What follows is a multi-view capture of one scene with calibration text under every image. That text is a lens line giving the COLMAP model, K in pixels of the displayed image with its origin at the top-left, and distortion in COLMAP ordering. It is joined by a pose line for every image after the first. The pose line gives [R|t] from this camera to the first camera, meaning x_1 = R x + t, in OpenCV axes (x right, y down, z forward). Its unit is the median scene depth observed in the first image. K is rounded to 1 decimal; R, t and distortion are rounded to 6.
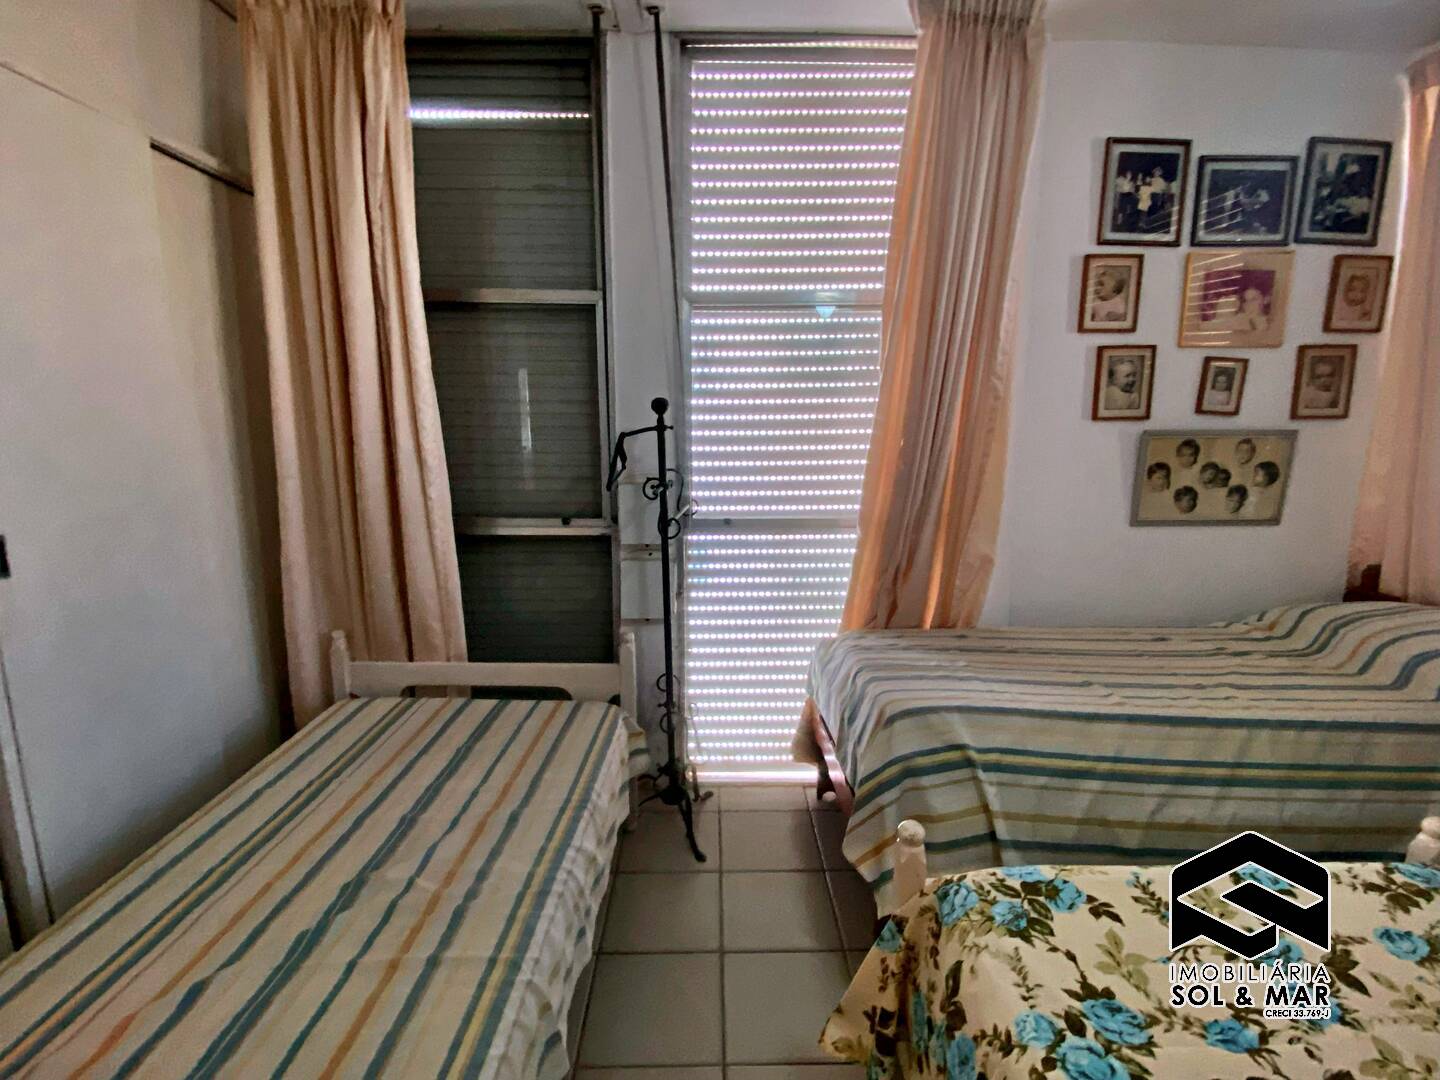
lens RADIAL K [[697.7, 0, 720.0], [0, 697.7, 540.0], [0, 0, 1]] dist [0.044533, -0.031886]
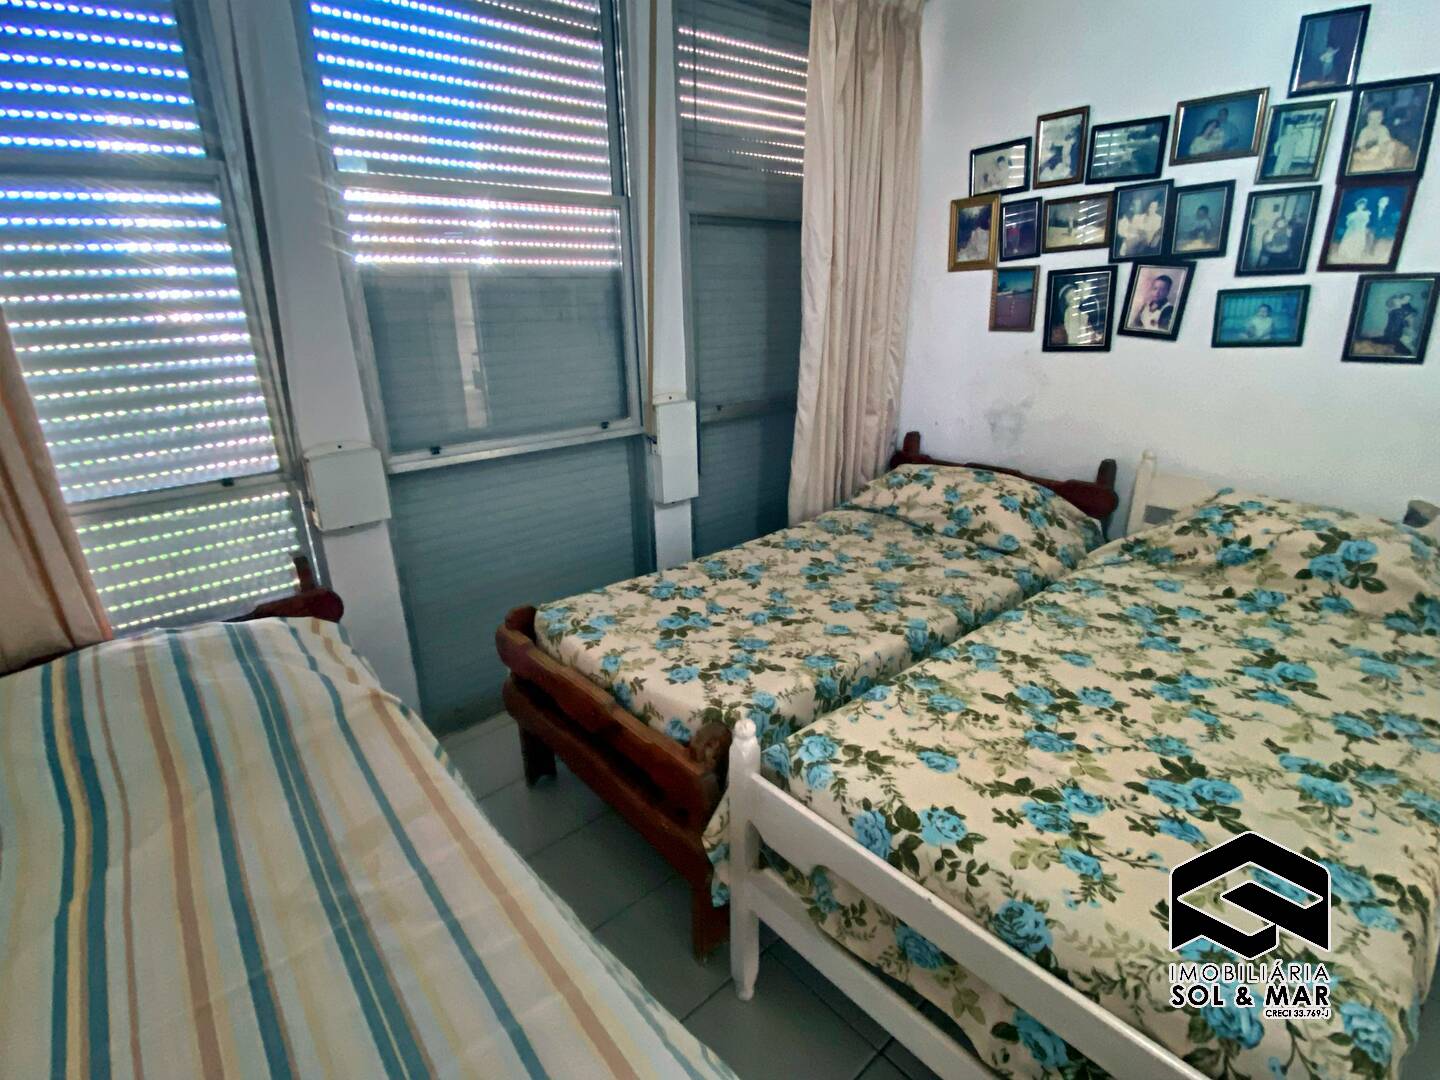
lens RADIAL K [[705.5, 0, 716.4], [0, 705.5, 538.8], [0, 0, 1]] dist [0.024839, -0.025931]
pose [[-0.642785, -0.240519, 0.727309, 0.170374], [0.155470, 0.888714, 0.431297, -0.170801], [-0.750105, 0.390305, -0.533858, 0.783517]]
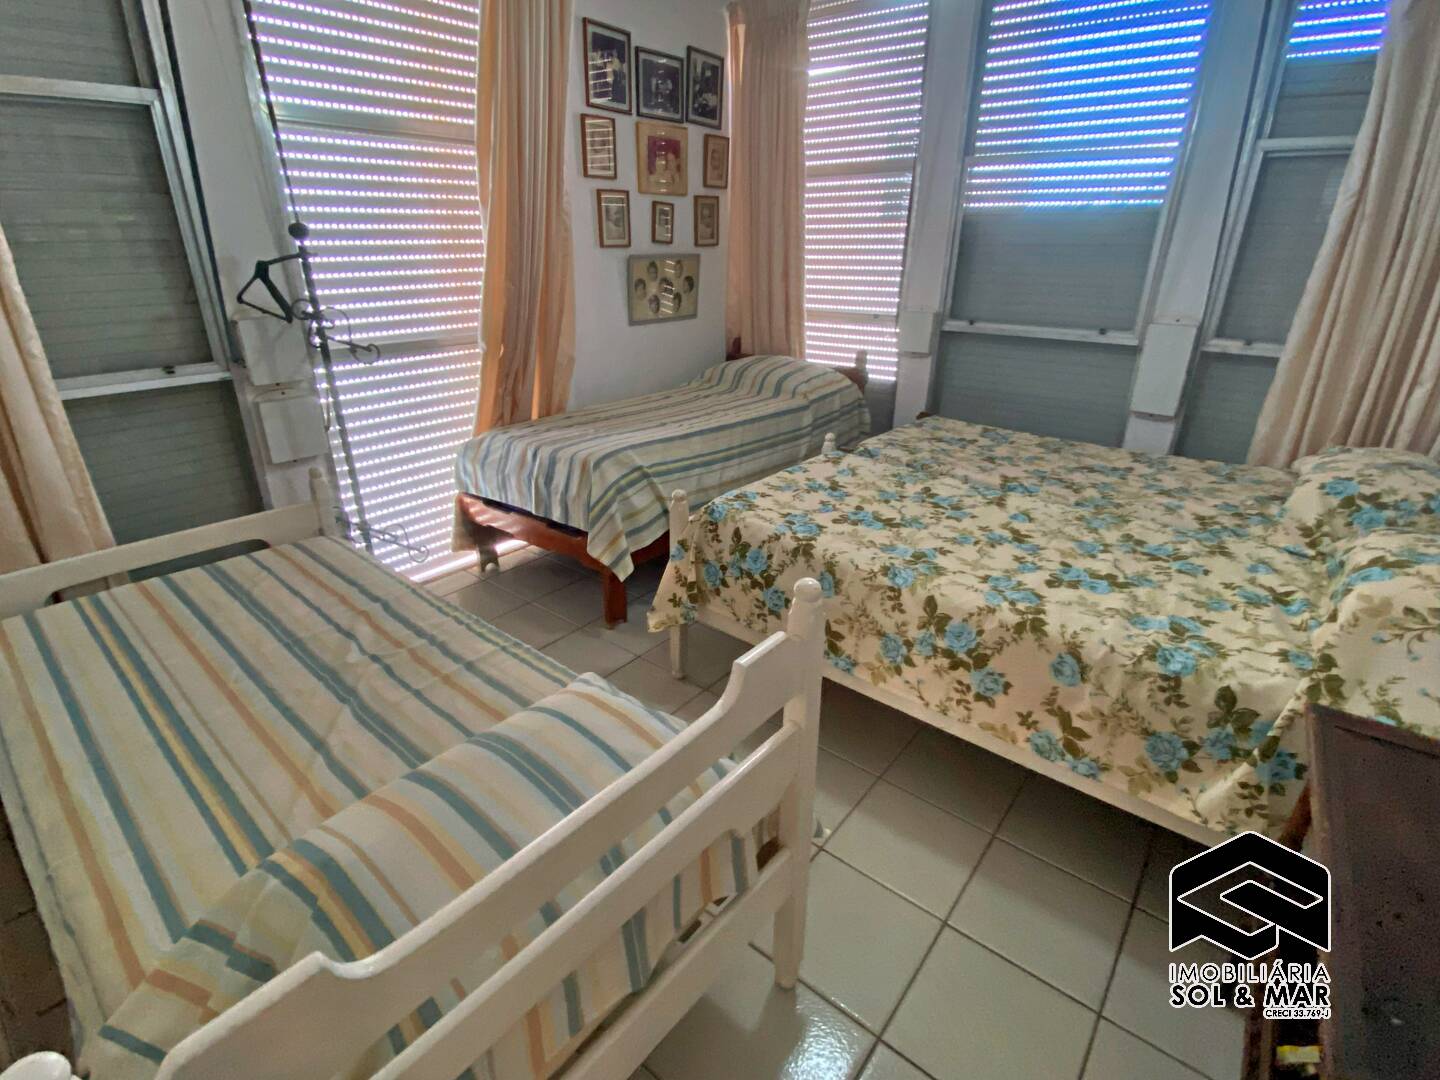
lens RADIAL K [[697.7, 0, 720.0], [0, 697.7, 540.0], [0, 0, 1]] dist [0.044533, -0.031886]
pose [[0.644162, -0.299639, 0.703756, -0.493507], [0.129989, 0.949576, 0.285322, 0.012983], [-0.753763, -0.092313, 0.650630, -0.134577]]
